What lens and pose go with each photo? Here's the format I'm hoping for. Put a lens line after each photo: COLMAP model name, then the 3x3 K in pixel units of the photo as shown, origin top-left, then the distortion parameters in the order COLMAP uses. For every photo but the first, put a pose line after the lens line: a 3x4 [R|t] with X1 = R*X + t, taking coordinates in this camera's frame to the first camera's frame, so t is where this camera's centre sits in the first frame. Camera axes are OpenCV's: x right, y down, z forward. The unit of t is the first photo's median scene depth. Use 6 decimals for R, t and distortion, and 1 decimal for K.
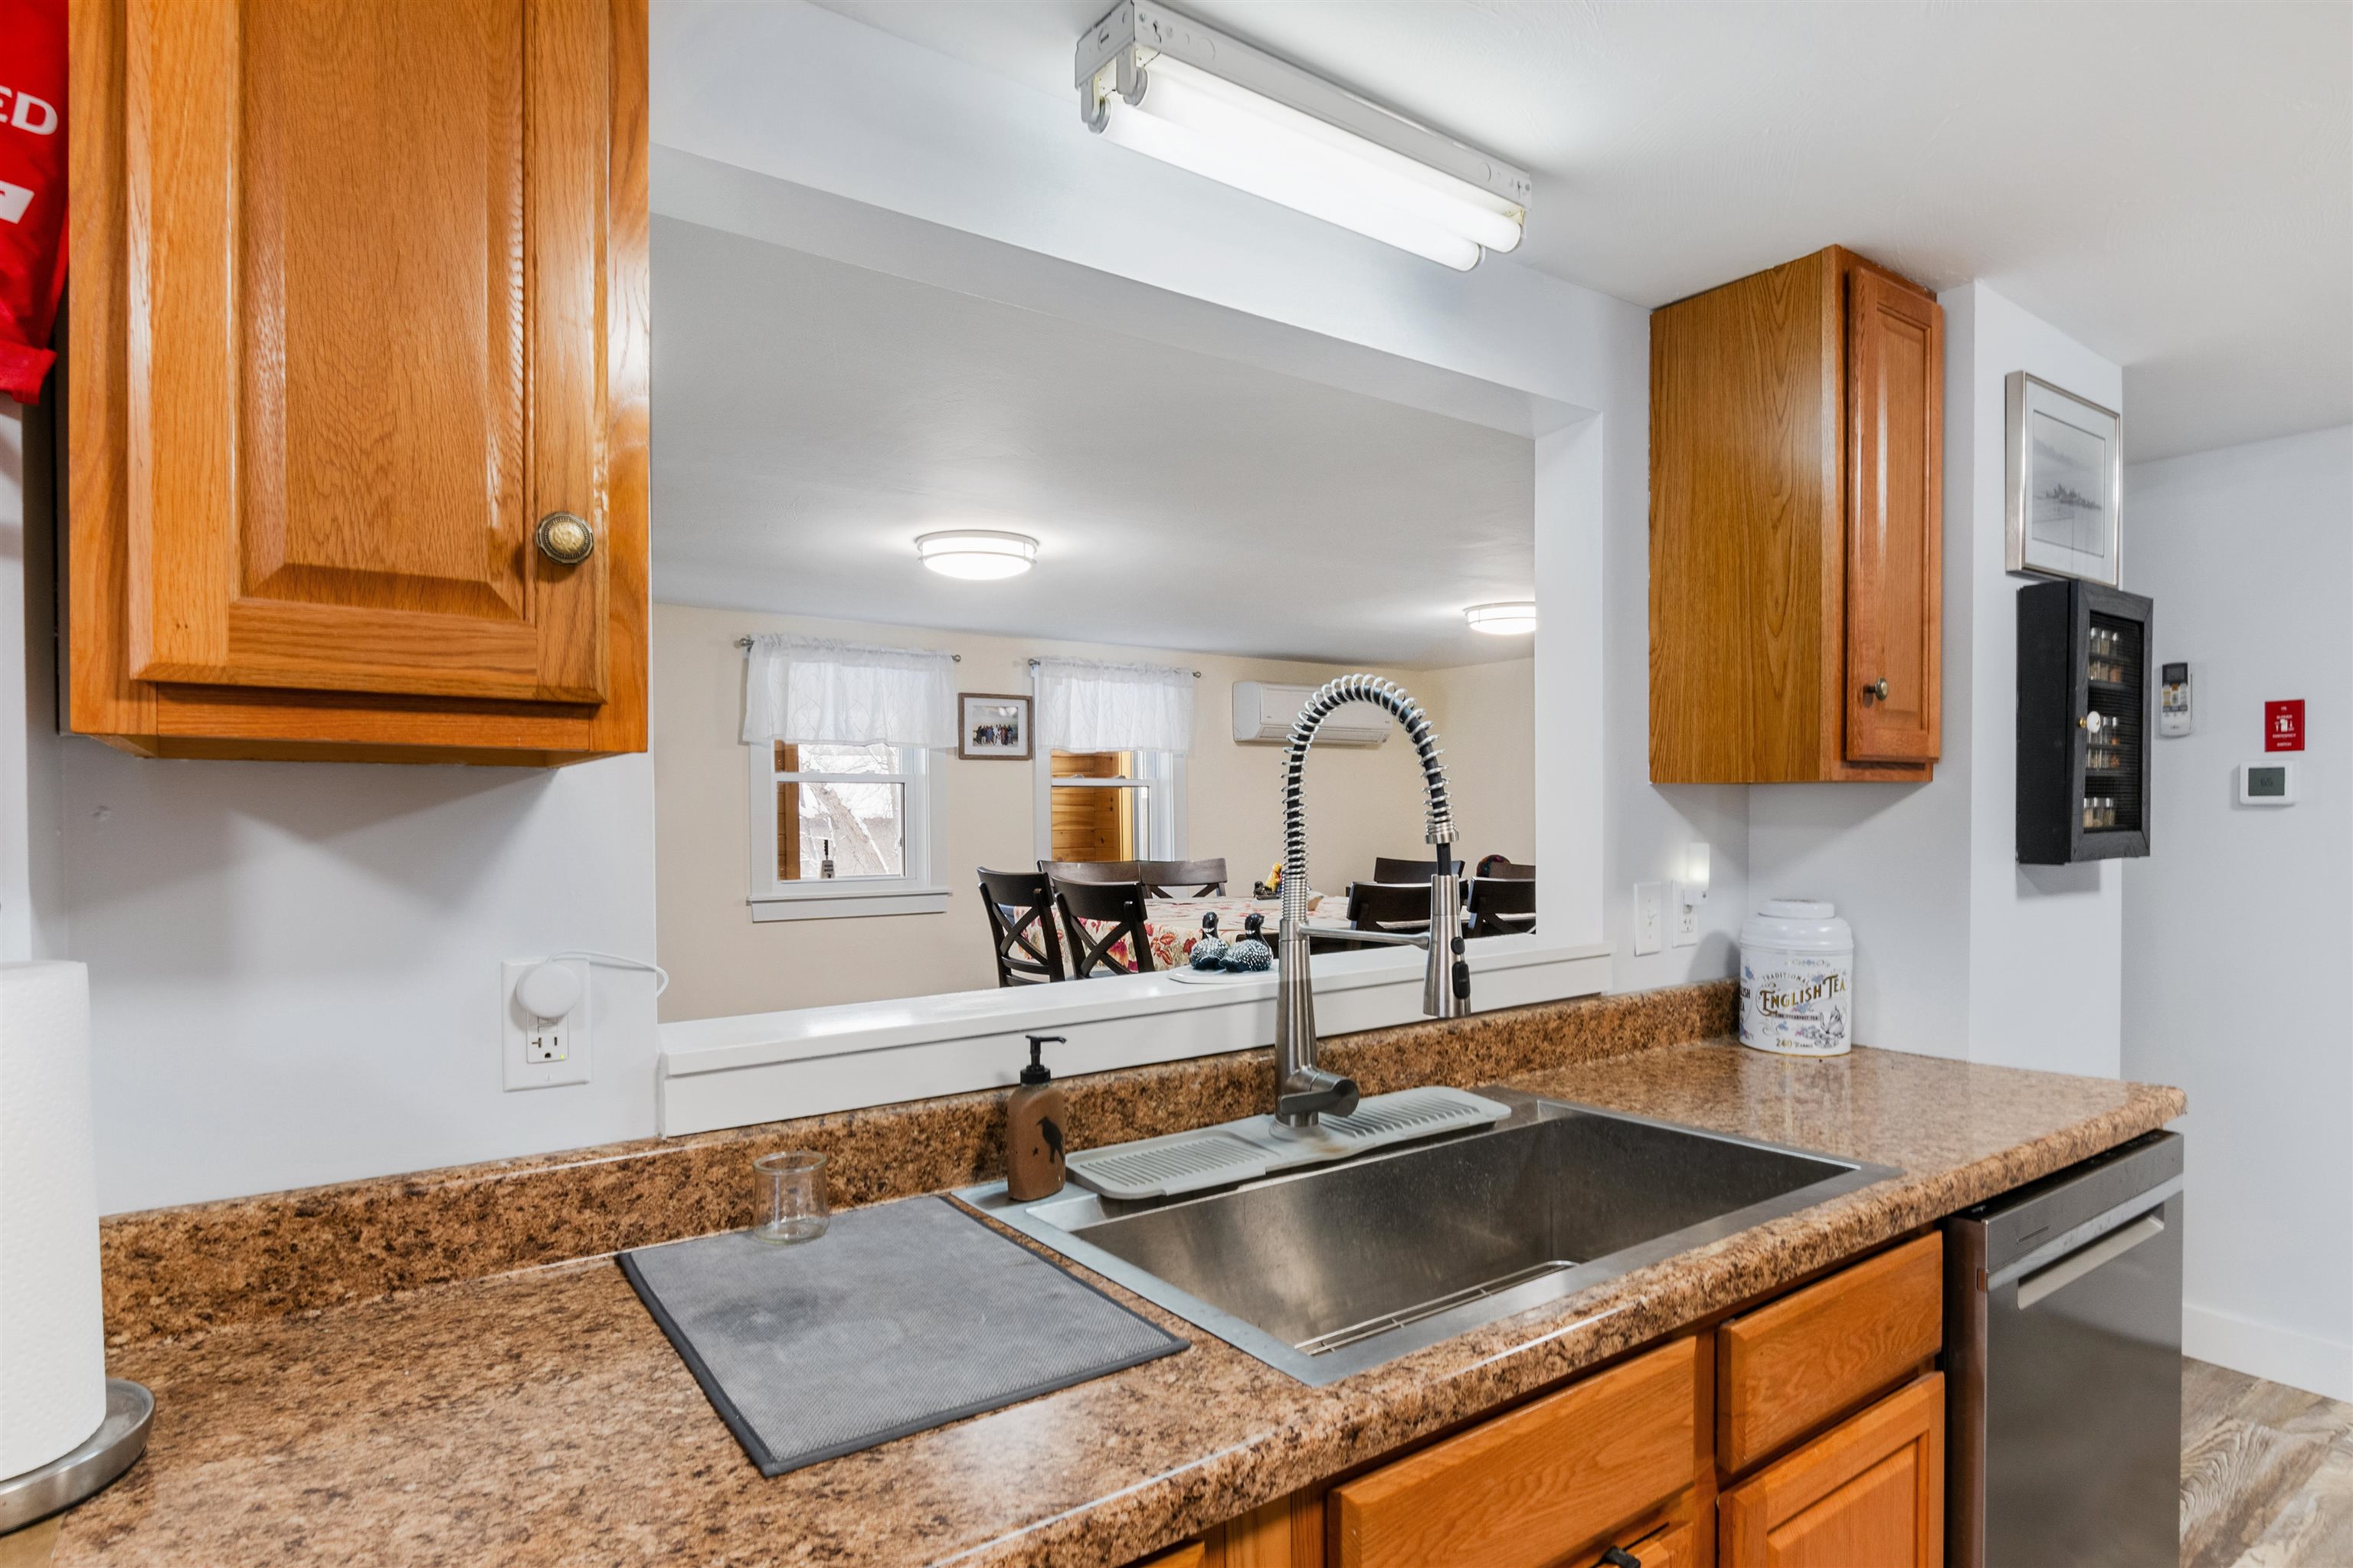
lens RADIAL K [[1248.5, 0, 1183.6], [0, 1248.5, 808.6], [0, 0, 1]] dist [-0.003151, -0.000217]
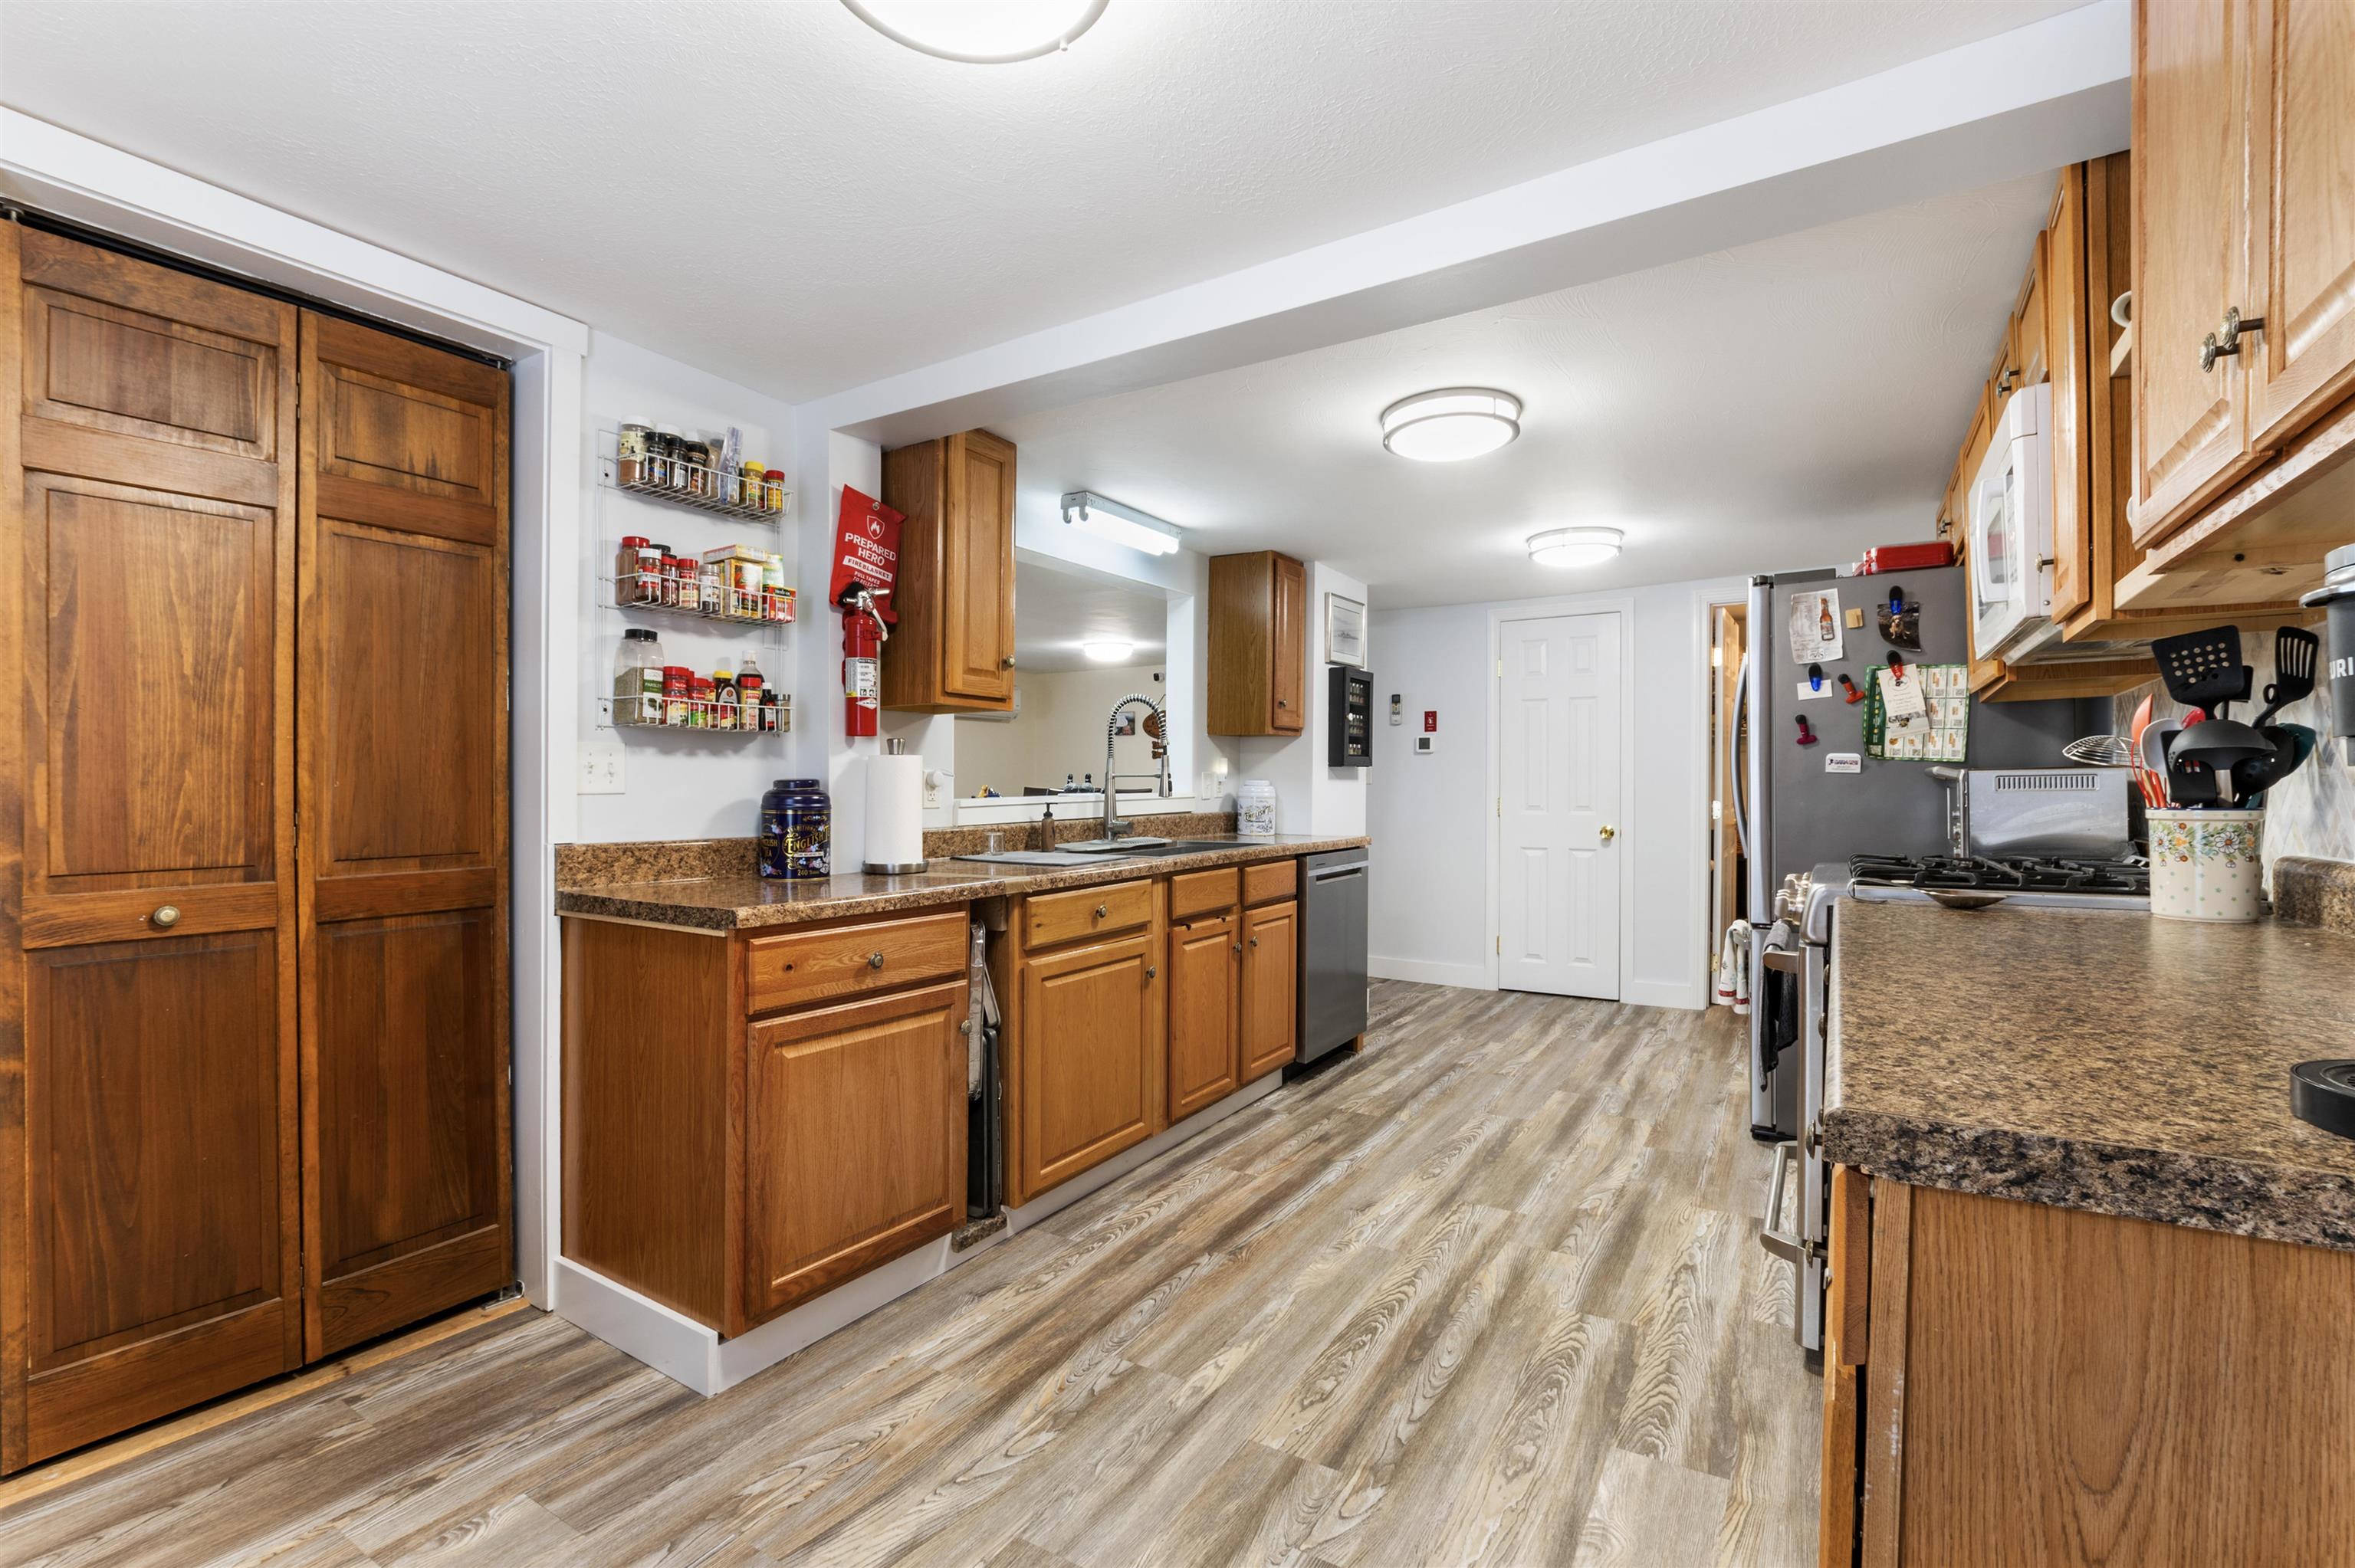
lens RADIAL K [[1050.4, 0, 1187.4], [0, 1050.4, 759.7], [0, 0, 1]] dist [-0.029024, 0.004145]
pose [[0.920559, 0.014918, 0.390318, -0.535158], [-0.007991, 0.999781, -0.019365, 0.076546], [-0.390521, 0.014708, 0.920476, -1.033651]]
